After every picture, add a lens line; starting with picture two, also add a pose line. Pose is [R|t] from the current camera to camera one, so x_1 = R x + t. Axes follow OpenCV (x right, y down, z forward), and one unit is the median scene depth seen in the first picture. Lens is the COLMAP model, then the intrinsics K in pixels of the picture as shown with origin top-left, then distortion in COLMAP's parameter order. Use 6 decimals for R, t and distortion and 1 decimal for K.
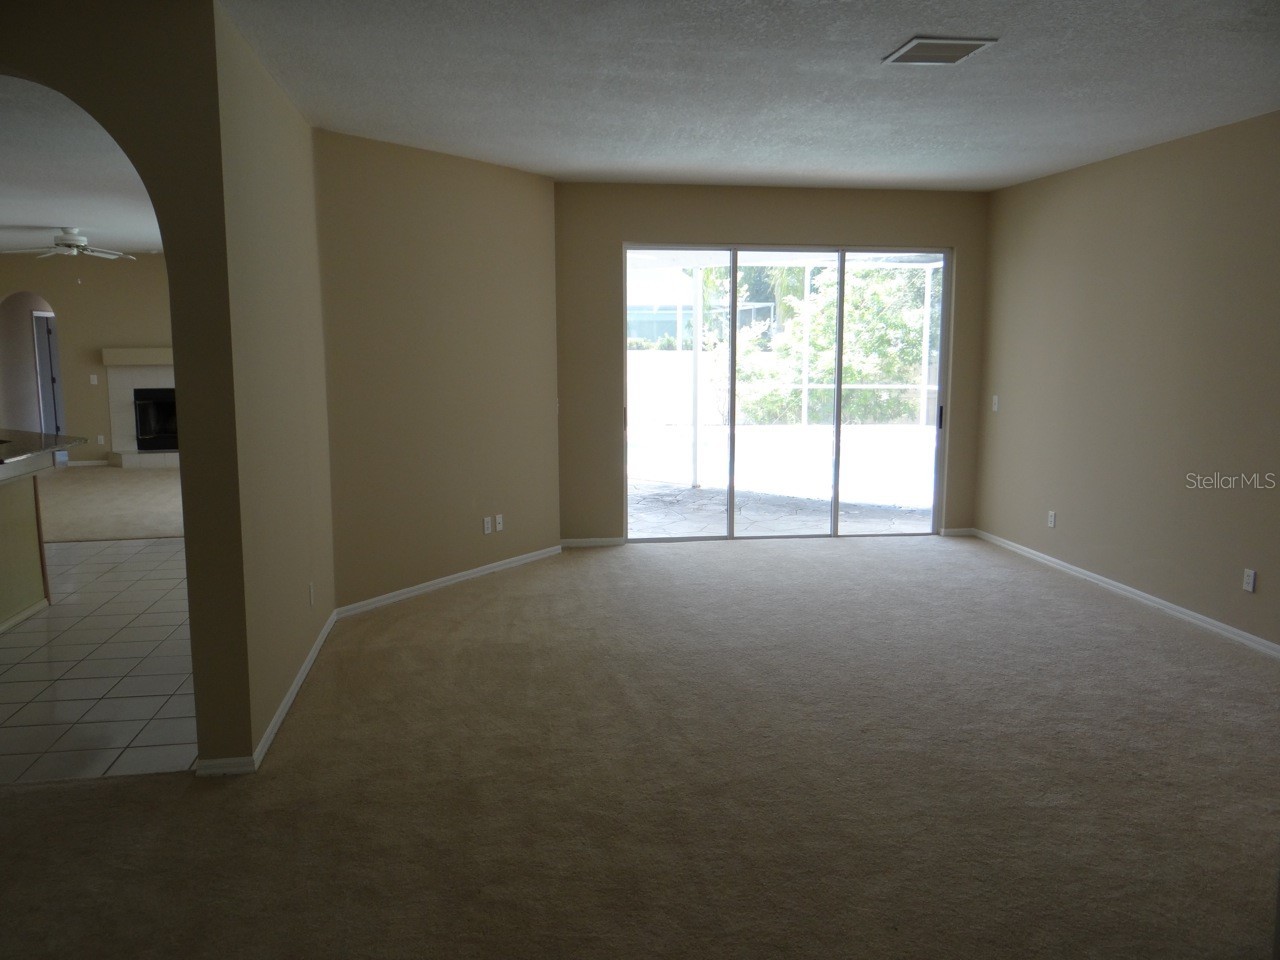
lens RADIAL K [[1031.8, 0, 620.6], [0, 1031.8, 472.5], [0, 0, 1]] dist [0.015357, 0.003380]
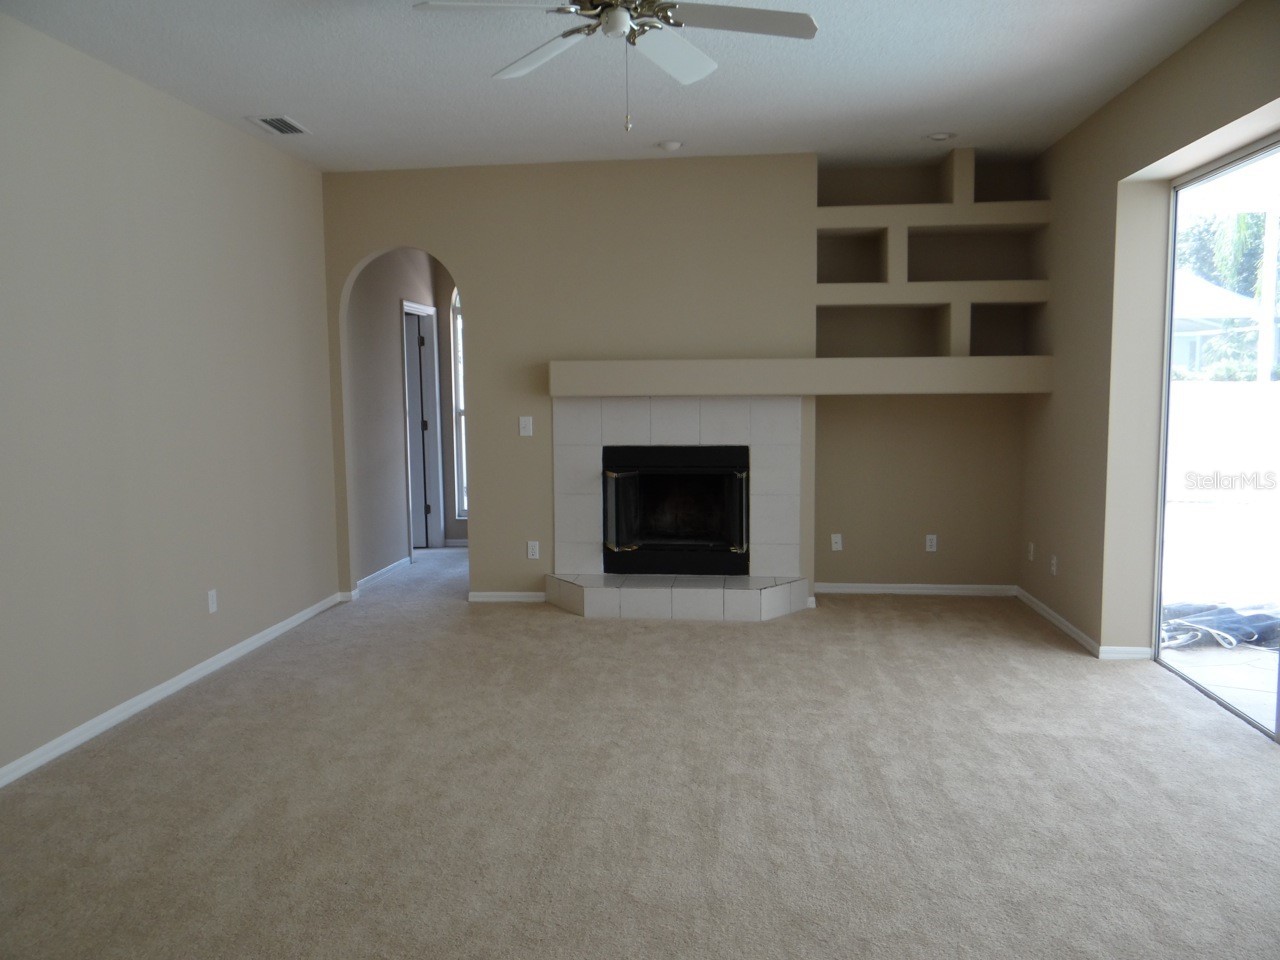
lens RADIAL K [[1031.8, 0, 620.6], [0, 1031.8, 472.5], [0, 0, 1]] dist [0.015357, 0.003380]
pose [[0.970488, 0.017523, -0.240512, -0.347594], [-0.027771, 0.998842, -0.039285, -0.050054], [0.239545, 0.044805, 0.969851, 0.541688]]
